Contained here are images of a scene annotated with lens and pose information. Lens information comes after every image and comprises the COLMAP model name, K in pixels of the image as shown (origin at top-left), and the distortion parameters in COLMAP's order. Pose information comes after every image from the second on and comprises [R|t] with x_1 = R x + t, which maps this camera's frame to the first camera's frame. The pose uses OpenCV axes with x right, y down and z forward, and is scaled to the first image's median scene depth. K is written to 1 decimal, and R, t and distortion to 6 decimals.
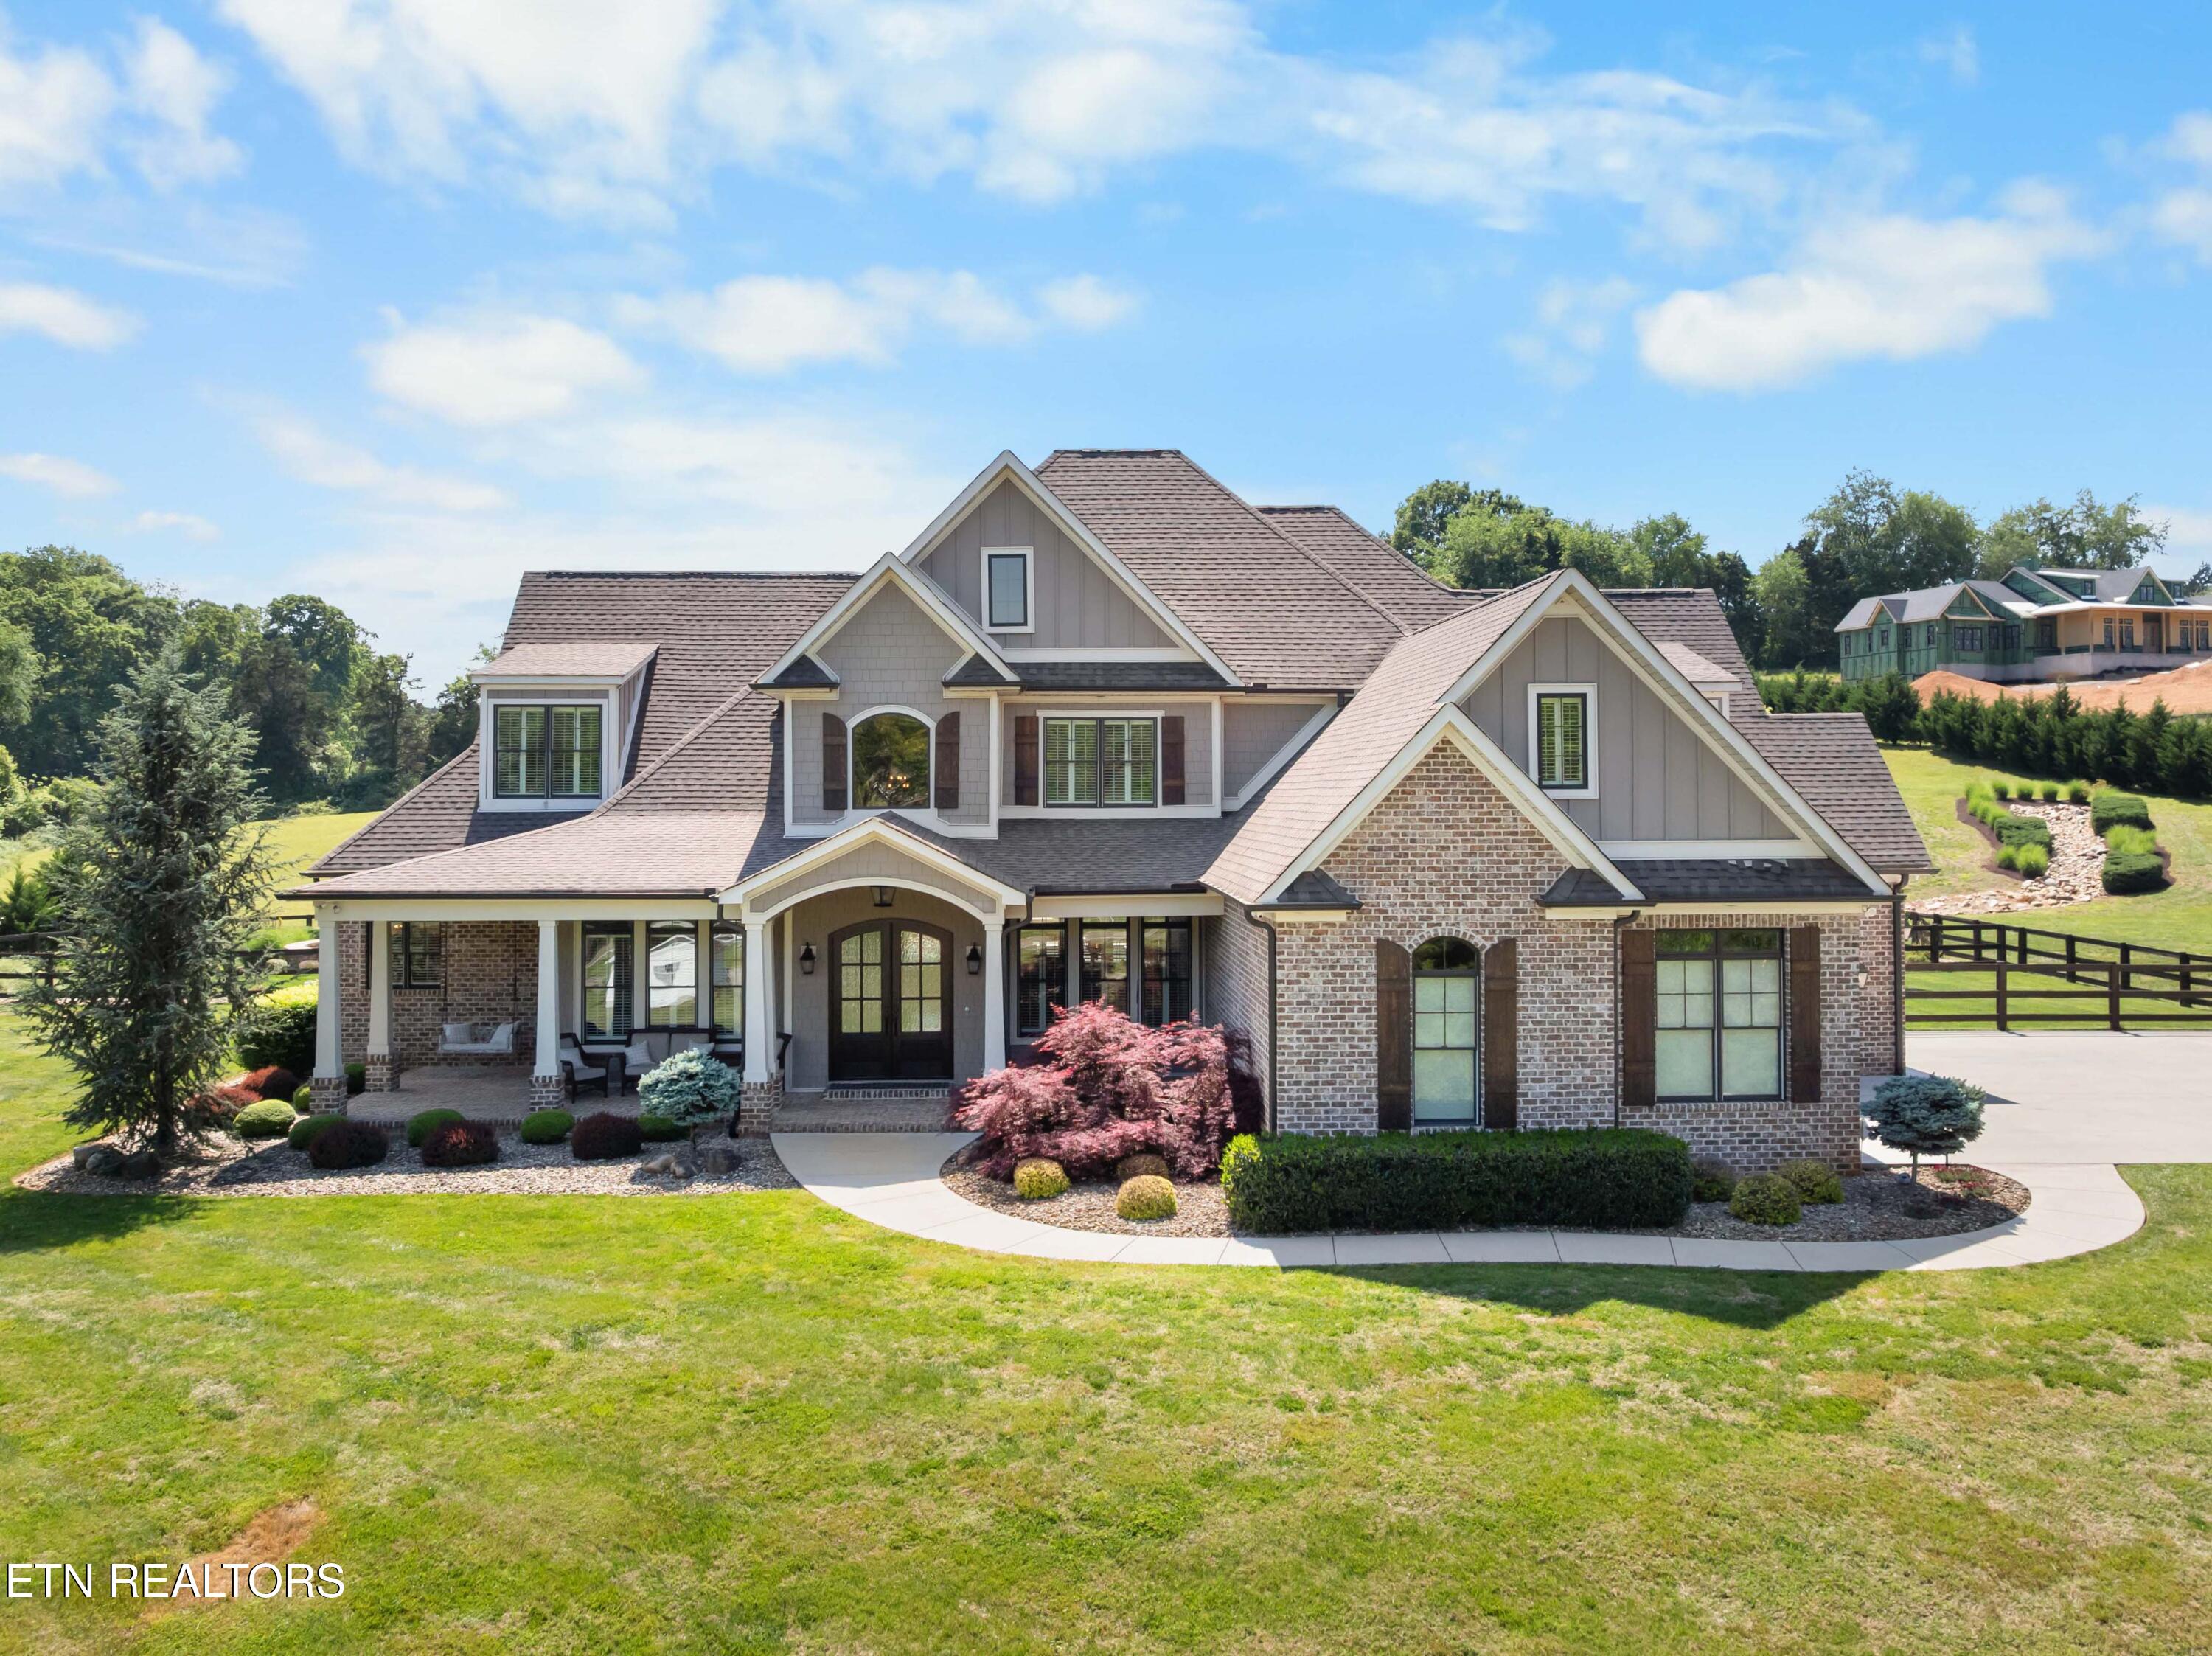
lens RADIAL K [[1863.8, 0, 1147.8], [0, 1863.8, 739.3], [0, 0, 1]] dist [-0.027479, -0.023976]
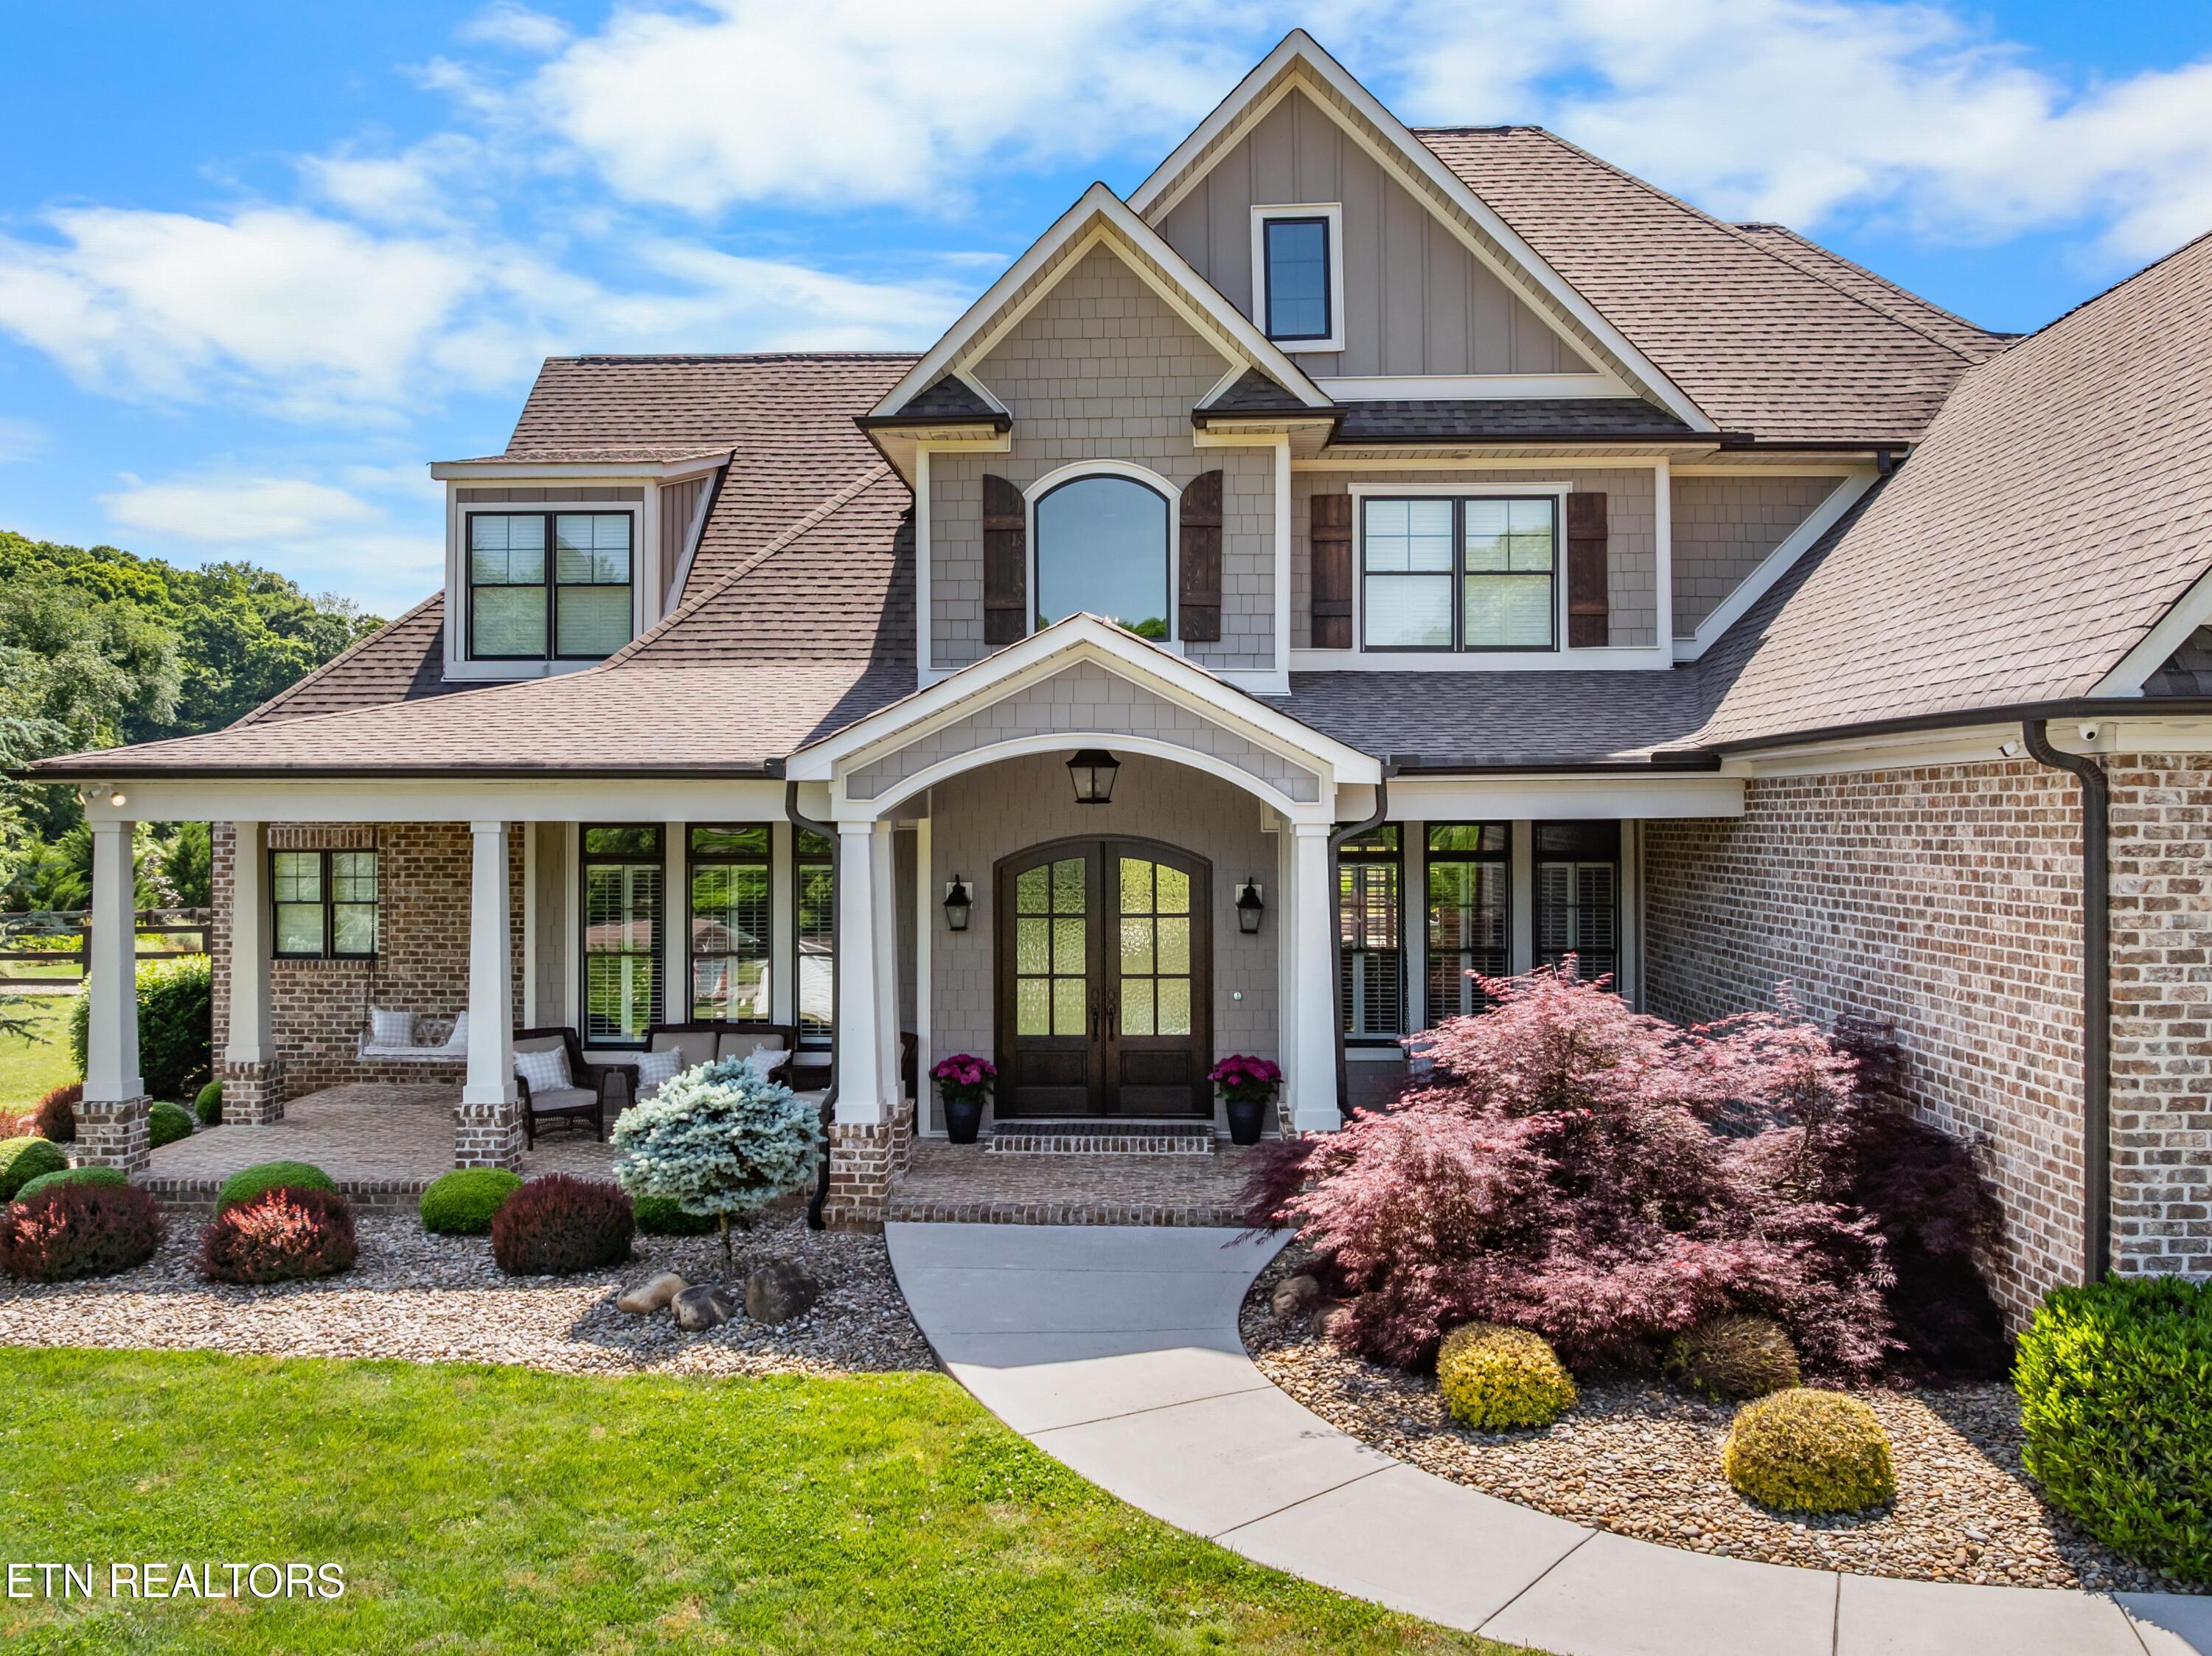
lens RADIAL K [[1823.1, 0, 1112.2], [0, 1823.1, 795.8], [0, 0, 1]] dist [-0.002506, -0.092032]
pose [[0.994972, 0.000049, -0.100157, -0.081252], [0.001442, 0.999889, 0.014815, 0.077834], [0.100147, -0.014885, 0.994861, 0.458195]]
